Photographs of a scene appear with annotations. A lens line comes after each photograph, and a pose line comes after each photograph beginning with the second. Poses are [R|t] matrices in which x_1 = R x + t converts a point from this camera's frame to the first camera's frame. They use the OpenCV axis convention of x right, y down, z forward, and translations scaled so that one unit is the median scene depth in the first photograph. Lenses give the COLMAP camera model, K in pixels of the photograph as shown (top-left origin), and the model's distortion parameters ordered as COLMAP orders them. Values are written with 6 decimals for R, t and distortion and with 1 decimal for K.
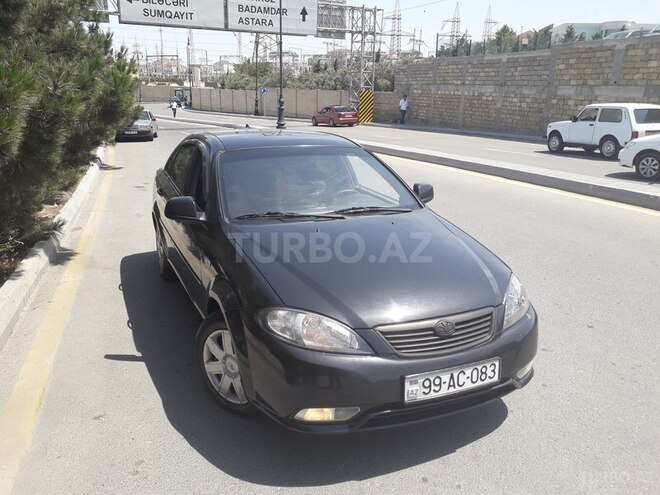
lens RADIAL K [[563.0, 0, 330.0], [0, 563.0, 247.5], [0, 0, 1]] dist [0.073532, -0.131246]
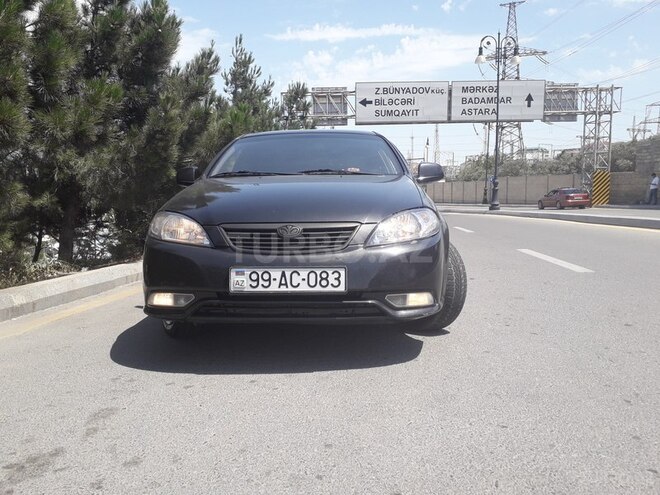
lens RADIAL K [[563.0, 0, 330.0], [0, 563.0, 247.5], [0, 0, 1]] dist [0.073532, -0.131246]
pose [[0.896795, 0.007847, -0.442376, 0.090144], [-0.089813, 0.982255, -0.164648, 0.041733], [0.433234, 0.187387, 0.881586, 0.018653]]
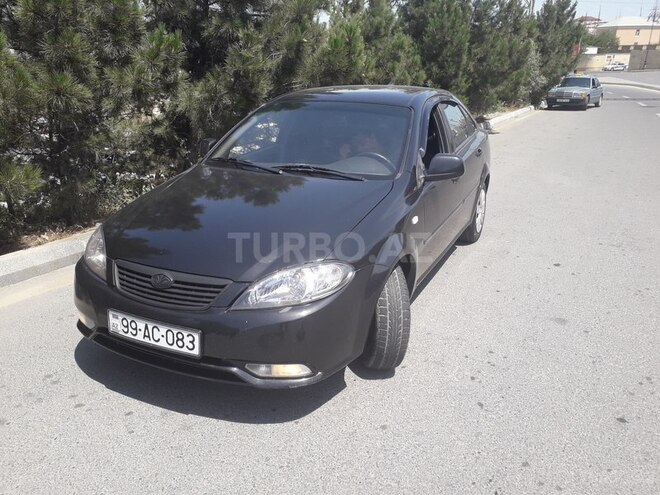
lens RADIAL K [[563.0, 0, 330.0], [0, 563.0, 247.5], [0, 0, 1]] dist [0.073532, -0.131246]
pose [[0.632655, 0.230422, -0.739360, 0.138811], [-0.194118, 0.971415, 0.136639, -0.013119], [0.749710, 0.057078, 0.659300, 0.071482]]
